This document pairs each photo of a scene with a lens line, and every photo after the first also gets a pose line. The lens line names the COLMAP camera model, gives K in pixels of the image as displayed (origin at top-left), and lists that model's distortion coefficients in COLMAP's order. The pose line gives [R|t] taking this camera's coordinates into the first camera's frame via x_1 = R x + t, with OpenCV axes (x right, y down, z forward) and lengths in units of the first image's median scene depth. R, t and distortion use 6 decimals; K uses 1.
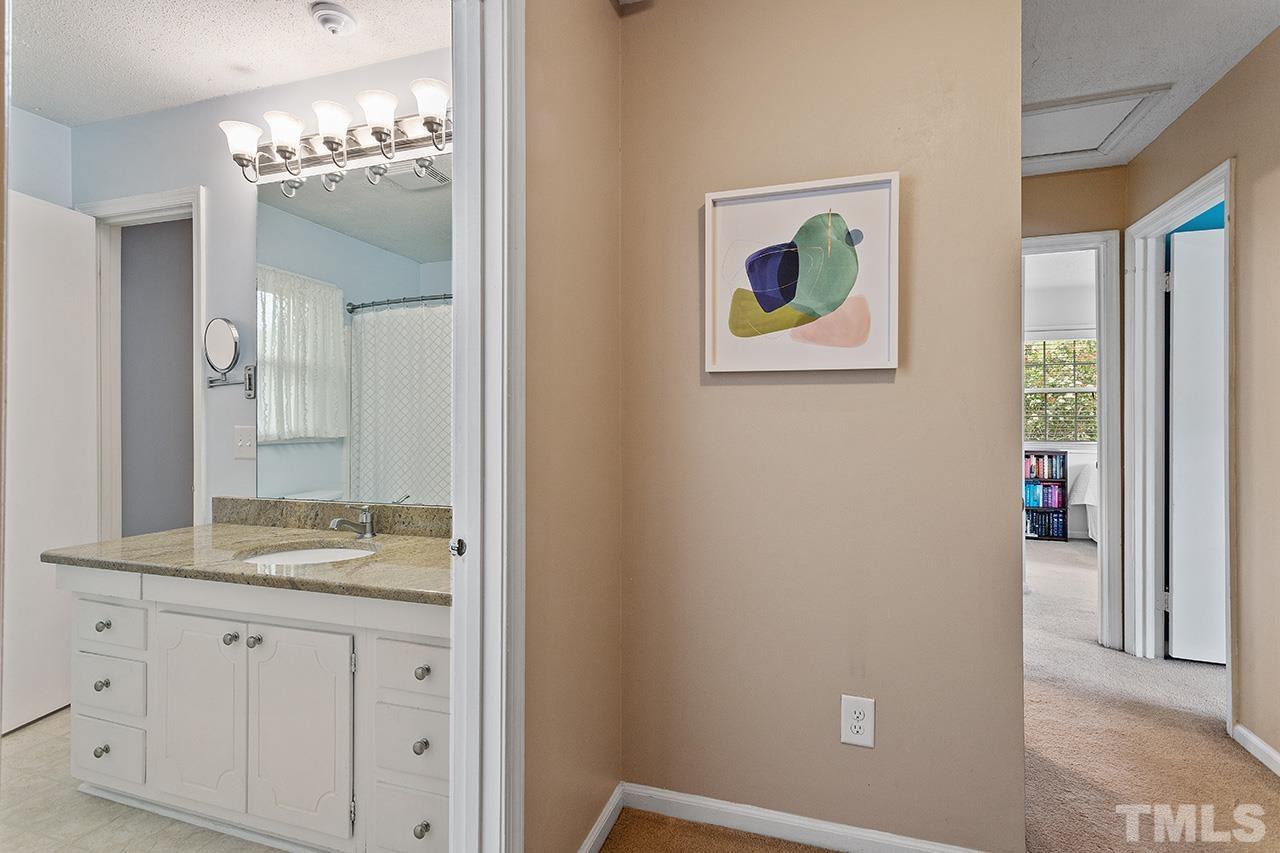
lens RADIAL K [[612.9, 0, 637.8], [0, 612.9, 420.4], [0, 0, 1]] dist [0.004027, 0.001469]
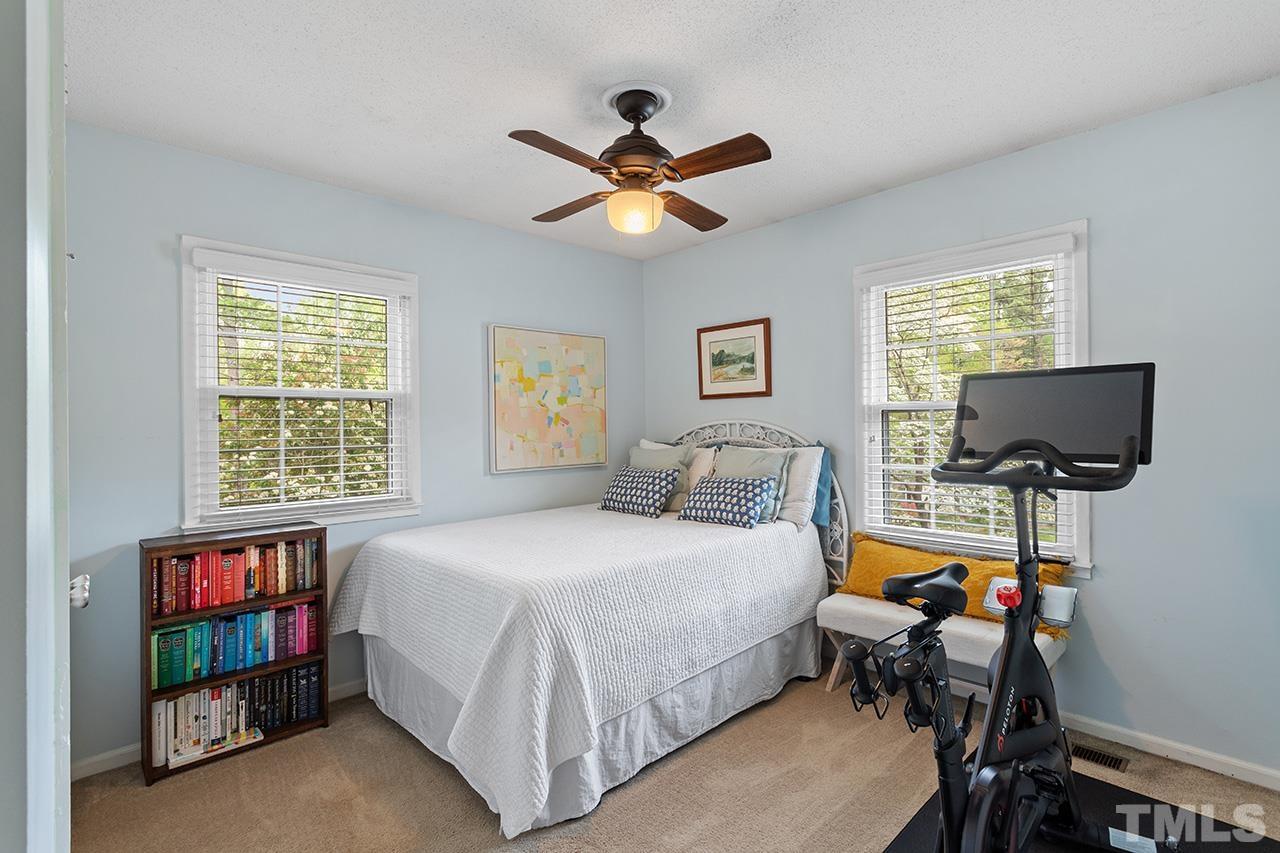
lens RADIAL K [[612.9, 0, 638.7], [0, 612.9, 423.4], [0, 0, 1]] dist [0.004027, 0.001469]
pose [[0.471152, -0.002675, 0.882048, 0.272088], [0.011234, 0.999932, -0.002968, -0.015733], [-0.881980, 0.011308, 0.471150, 0.387866]]
